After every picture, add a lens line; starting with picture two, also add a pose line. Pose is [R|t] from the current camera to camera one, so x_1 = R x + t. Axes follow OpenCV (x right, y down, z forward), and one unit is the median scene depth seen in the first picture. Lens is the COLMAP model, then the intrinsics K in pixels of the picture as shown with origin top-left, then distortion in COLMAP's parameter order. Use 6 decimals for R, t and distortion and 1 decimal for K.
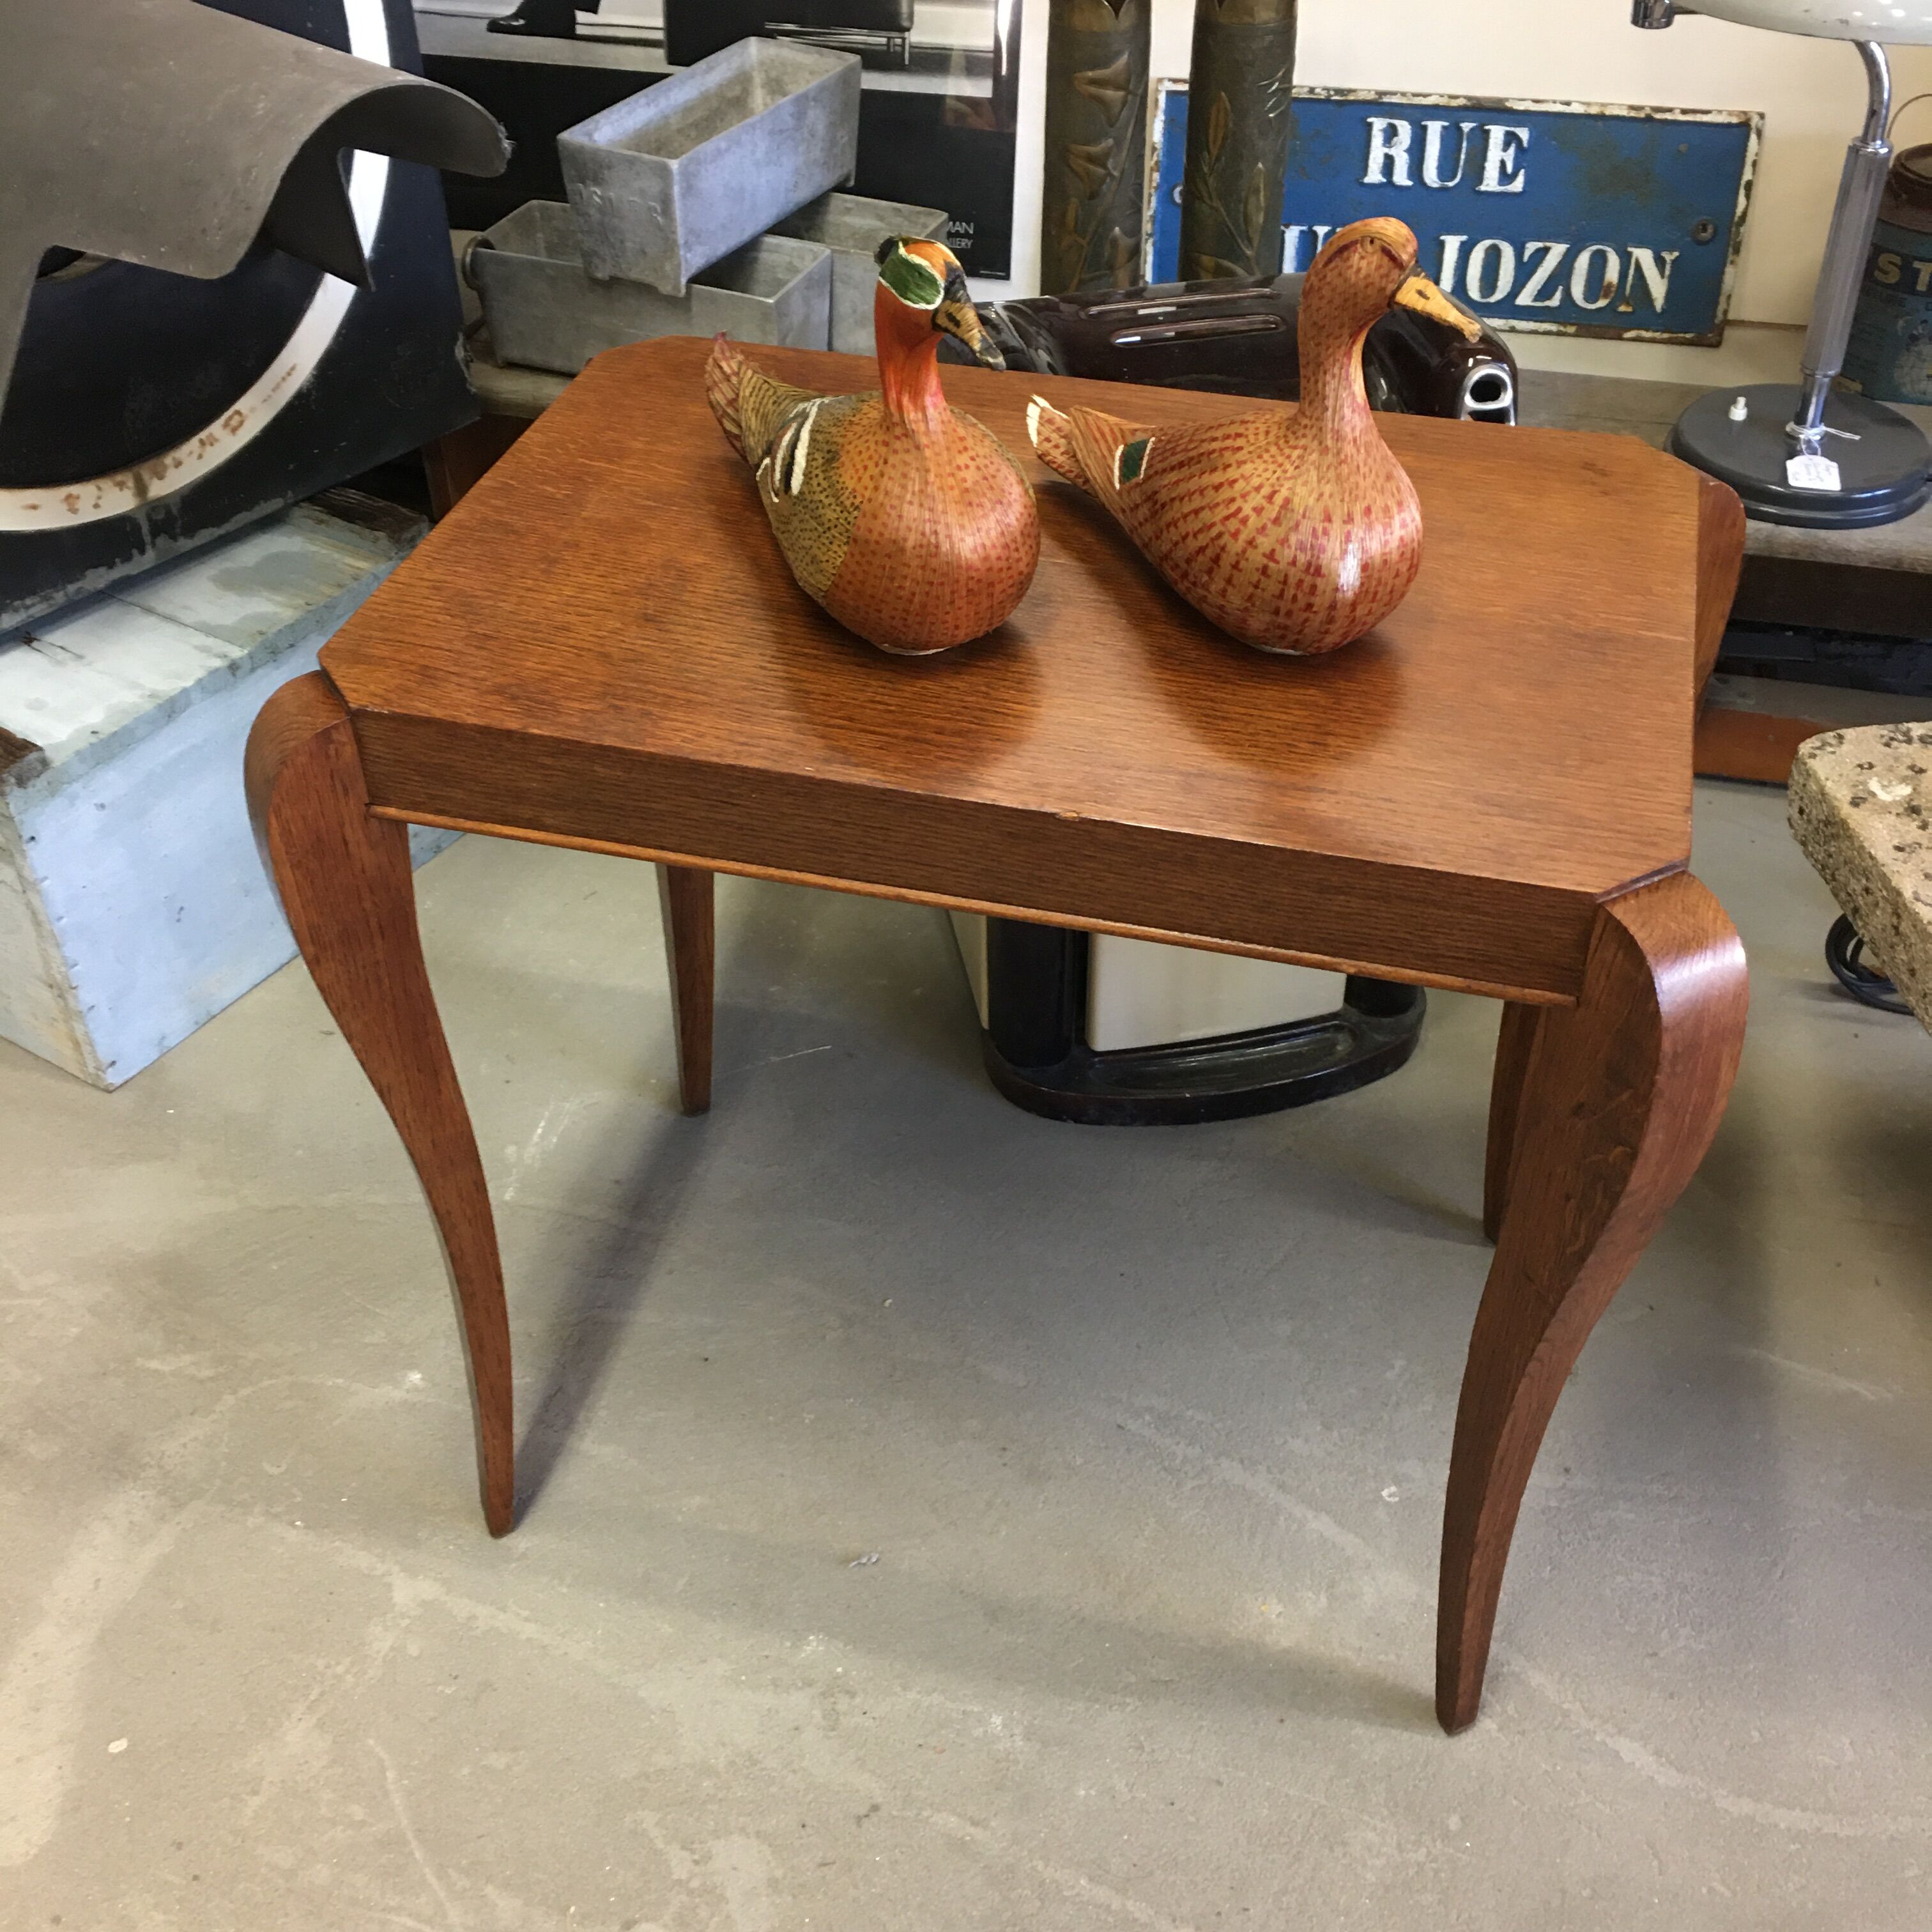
lens RADIAL K [[2201.8, 0, 983.5], [0, 2201.8, 938.7], [0, 0, 1]] dist [0.096157, -0.148483]
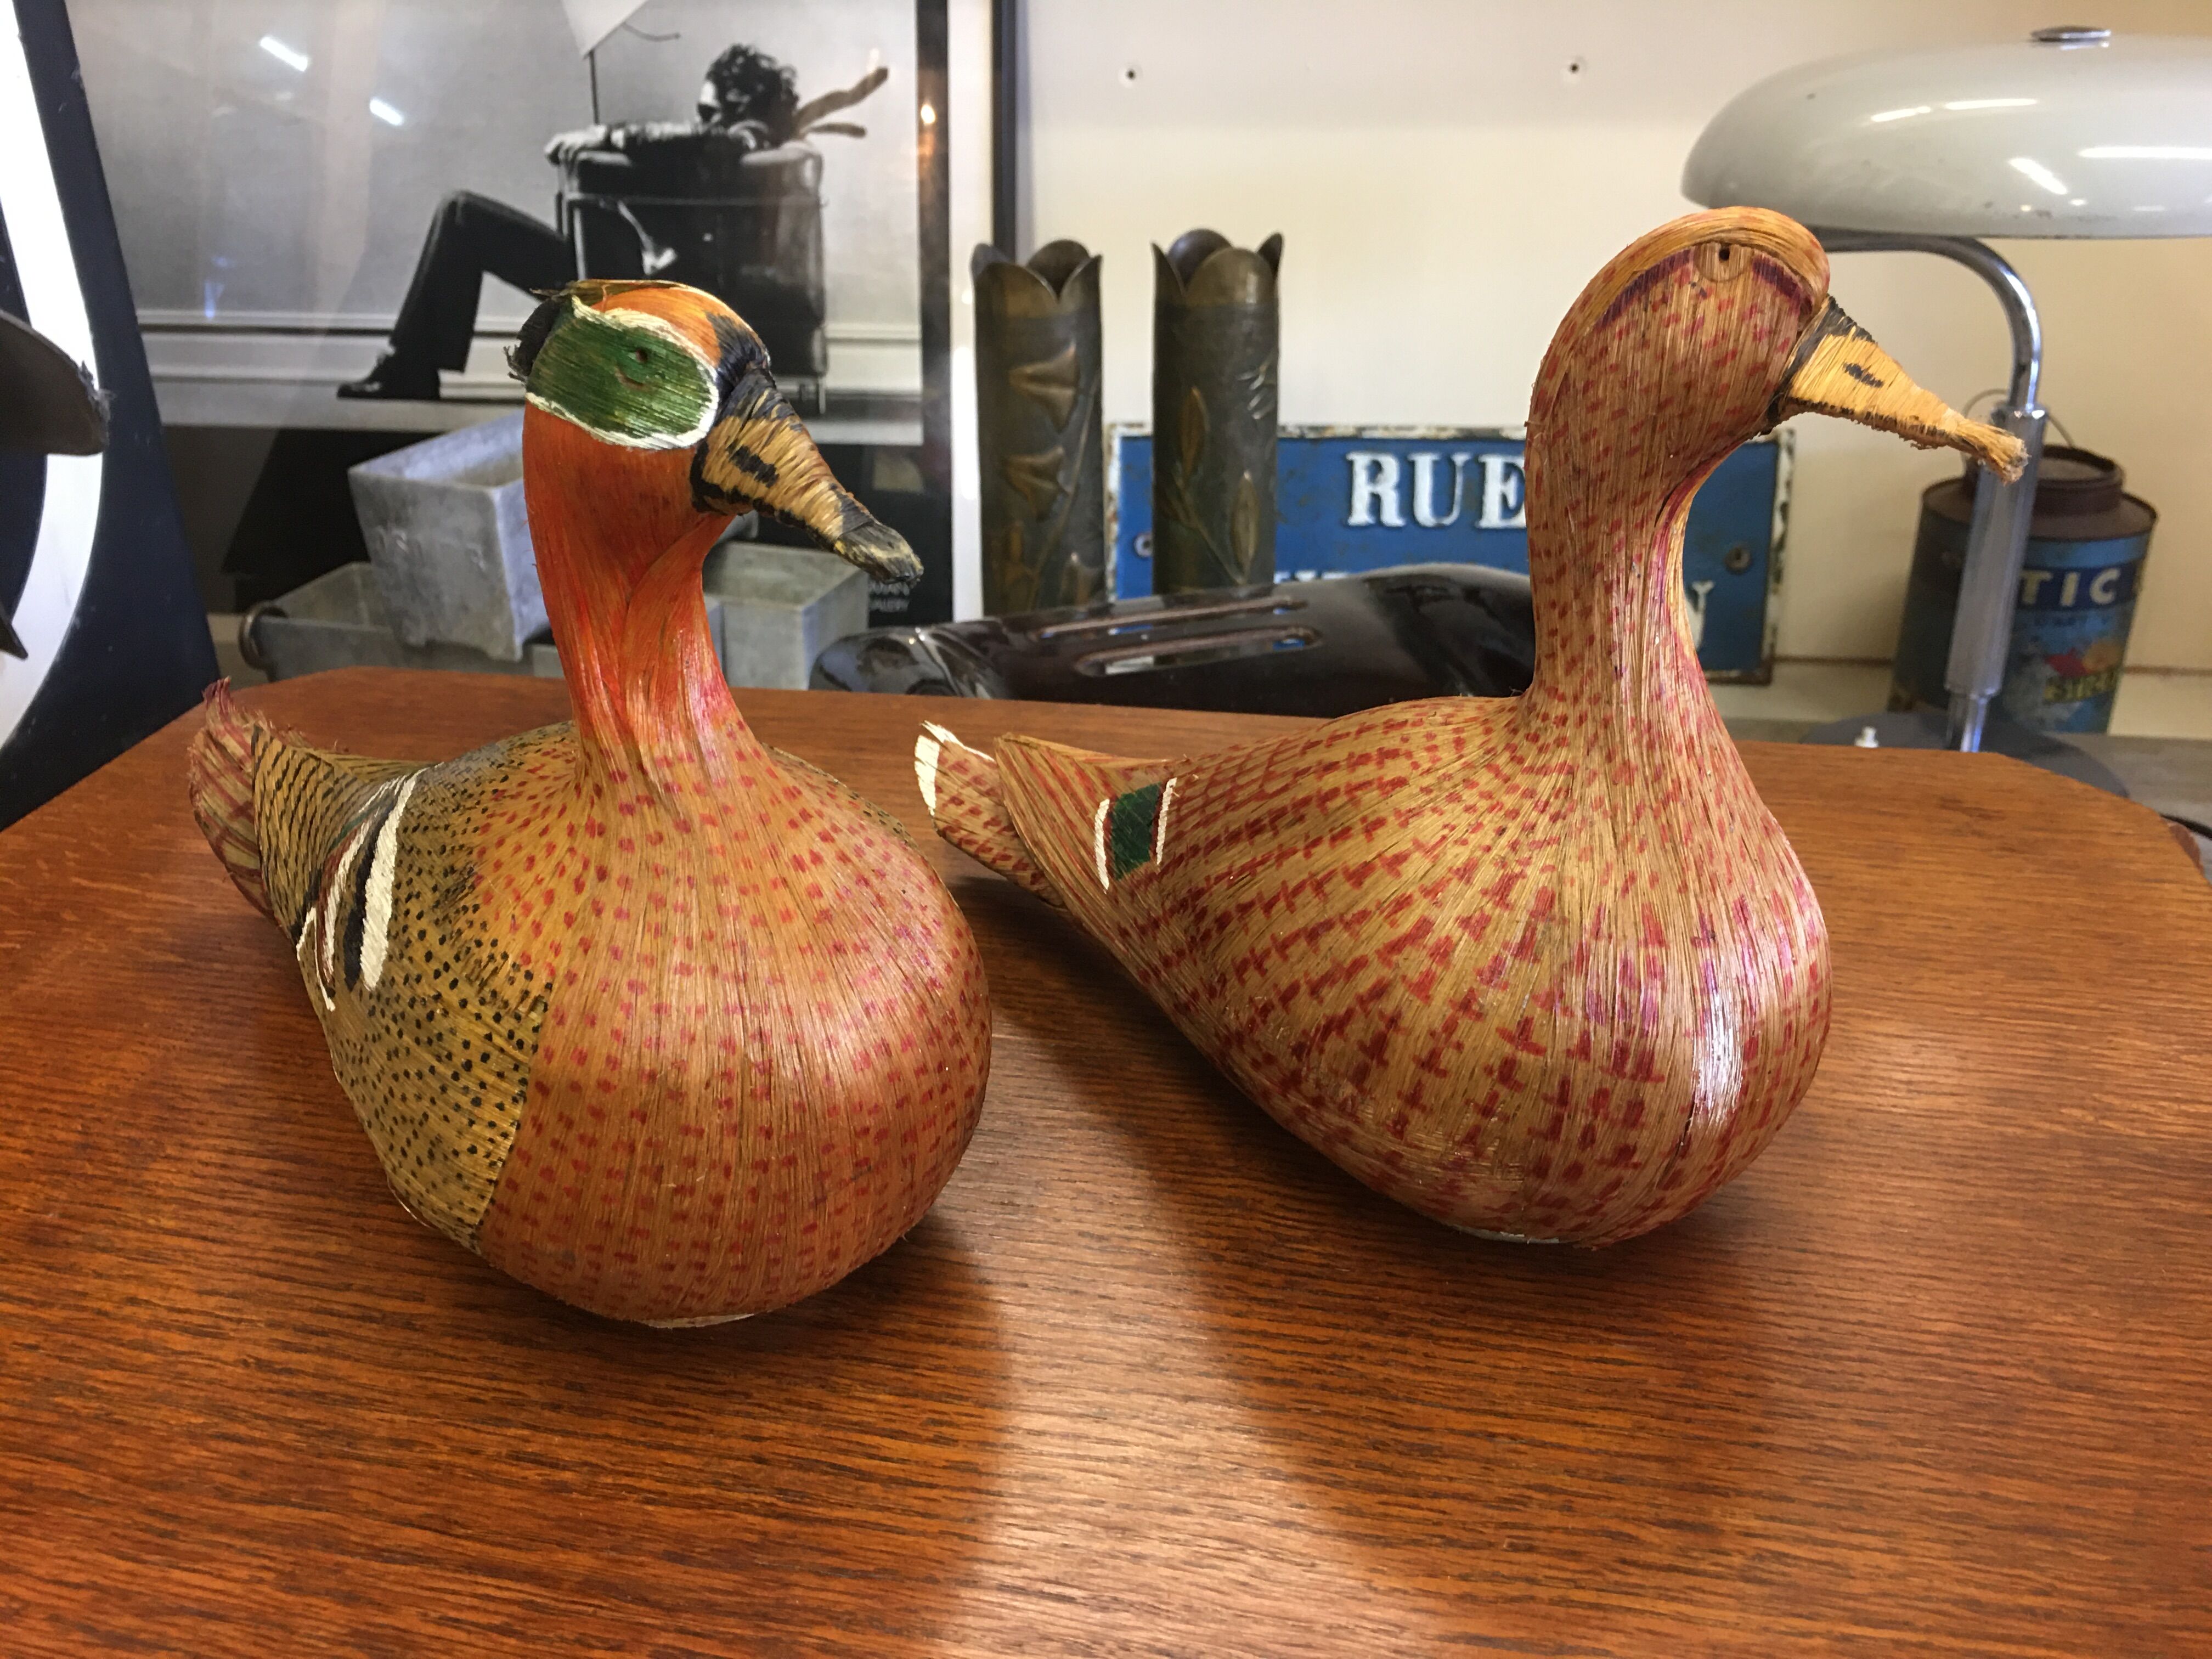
lens RADIAL K [[1903.5, 0, 1105.9], [0, 1903.5, 801.4], [0, 0, 1]] dist [0.099214, -0.158319]
pose [[0.996439, -0.046529, 0.070318, 0.025342], [0.061719, 0.970686, -0.232290, -0.100836], [-0.057448, 0.235803, 0.970101, 0.479982]]
